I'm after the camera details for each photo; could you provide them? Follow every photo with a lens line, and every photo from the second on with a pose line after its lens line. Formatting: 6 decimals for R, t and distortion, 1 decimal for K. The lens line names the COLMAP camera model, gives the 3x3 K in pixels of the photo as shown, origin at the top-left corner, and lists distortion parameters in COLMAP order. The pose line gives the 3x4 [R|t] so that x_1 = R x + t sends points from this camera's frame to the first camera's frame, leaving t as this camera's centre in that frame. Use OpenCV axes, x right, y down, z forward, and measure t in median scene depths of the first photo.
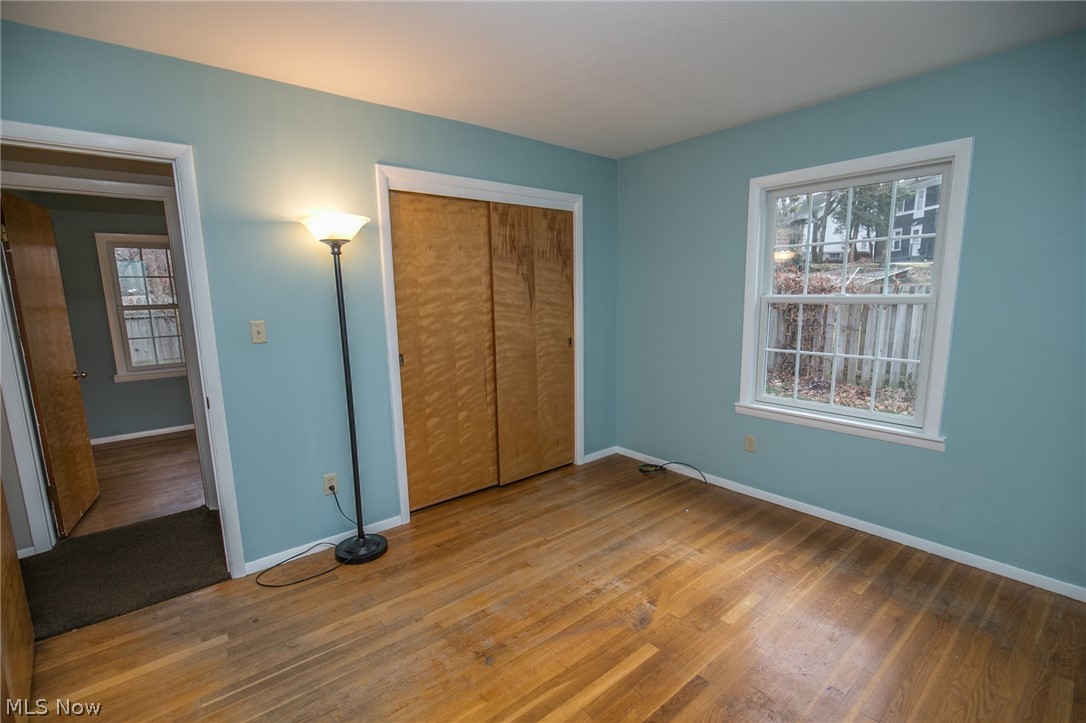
lens RADIAL K [[492.2, 0, 541.0], [0, 492.2, 374.1], [0, 0, 1]] dist [-0.017684, 0.006060]
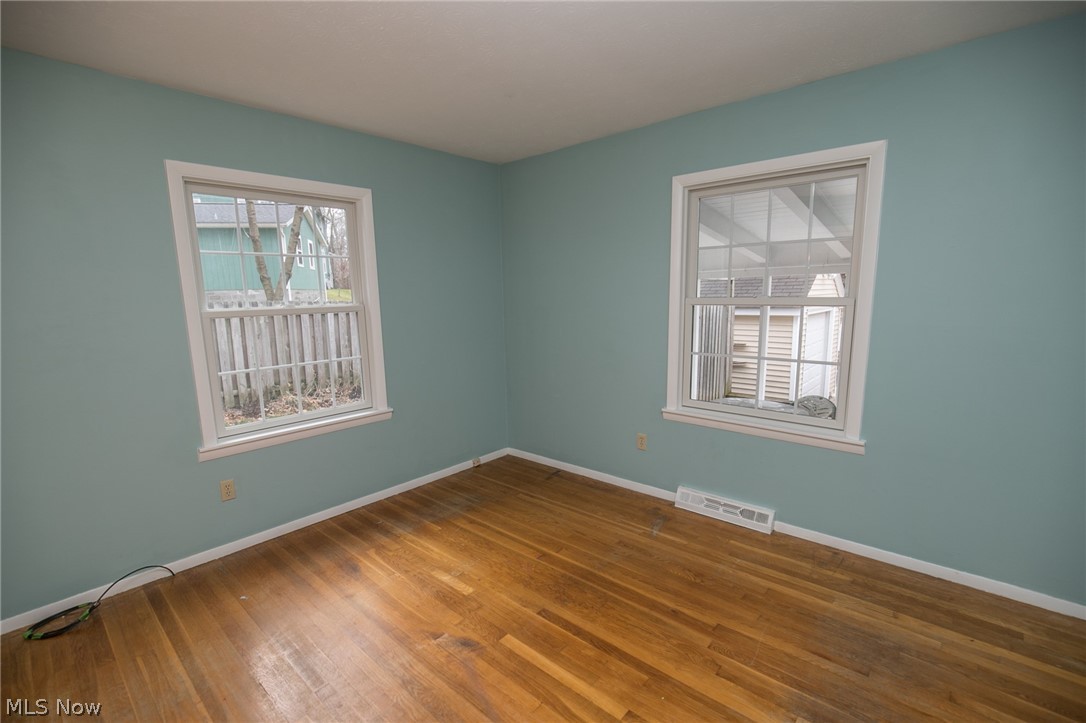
lens RADIAL K [[492.2, 0, 541.0], [0, 492.2, 374.1], [0, 0, 1]] dist [-0.017684, 0.006060]
pose [[-0.141853, -0.148174, 0.978735, -0.535294], [0.189043, 0.966481, 0.173717, -0.114579], [-0.971669, 0.209665, -0.109087, 0.682220]]
